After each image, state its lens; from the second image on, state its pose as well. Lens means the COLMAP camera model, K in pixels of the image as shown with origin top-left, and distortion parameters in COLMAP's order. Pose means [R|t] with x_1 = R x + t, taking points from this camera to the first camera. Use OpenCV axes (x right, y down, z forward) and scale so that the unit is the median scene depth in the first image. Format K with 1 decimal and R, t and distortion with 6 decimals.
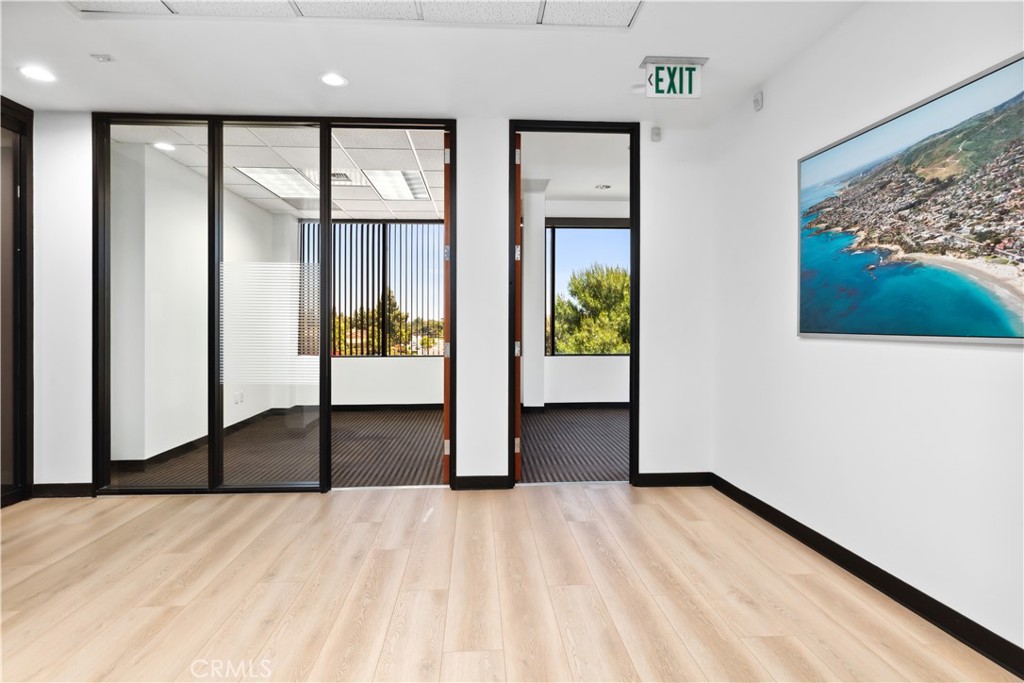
lens RADIAL K [[541.5, 0, 512.2], [0, 541.5, 332.6], [0, 0, 1]] dist [-0.000830, -0.000056]
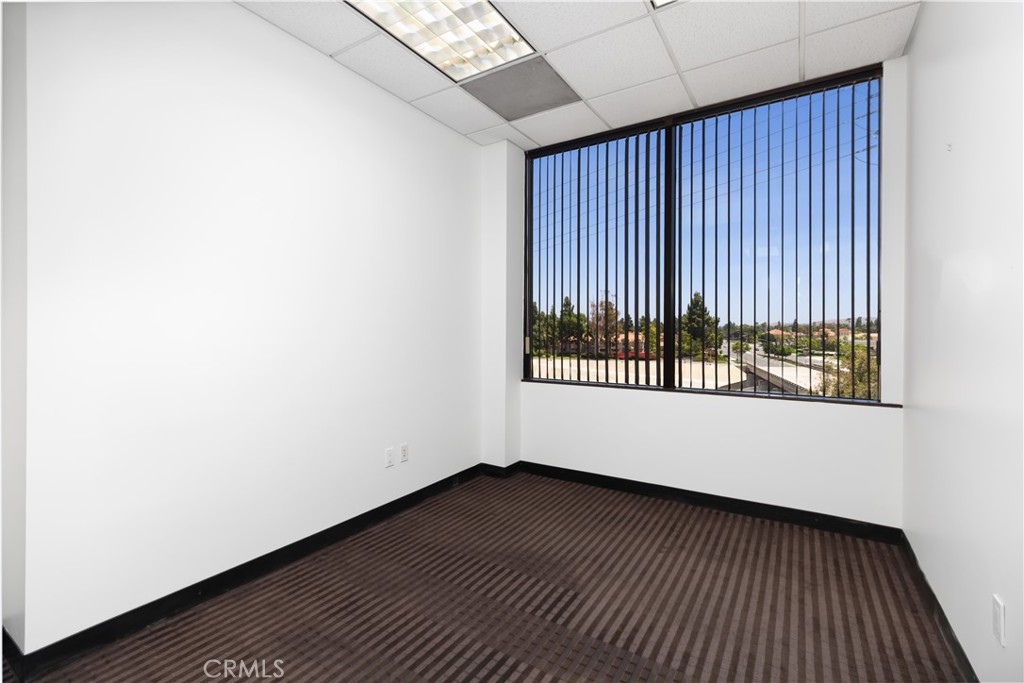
lens RADIAL K [[463.0, 0, 501.0], [0, 463.0, 326.0], [0, 0, 1]] dist [0.011906, 0.000008]
pose [[0.809344, -0.005487, -0.587309, -0.112824], [-0.007193, 0.999789, -0.019252, -0.006056], [0.587291, 0.019806, 0.809134, 0.580623]]
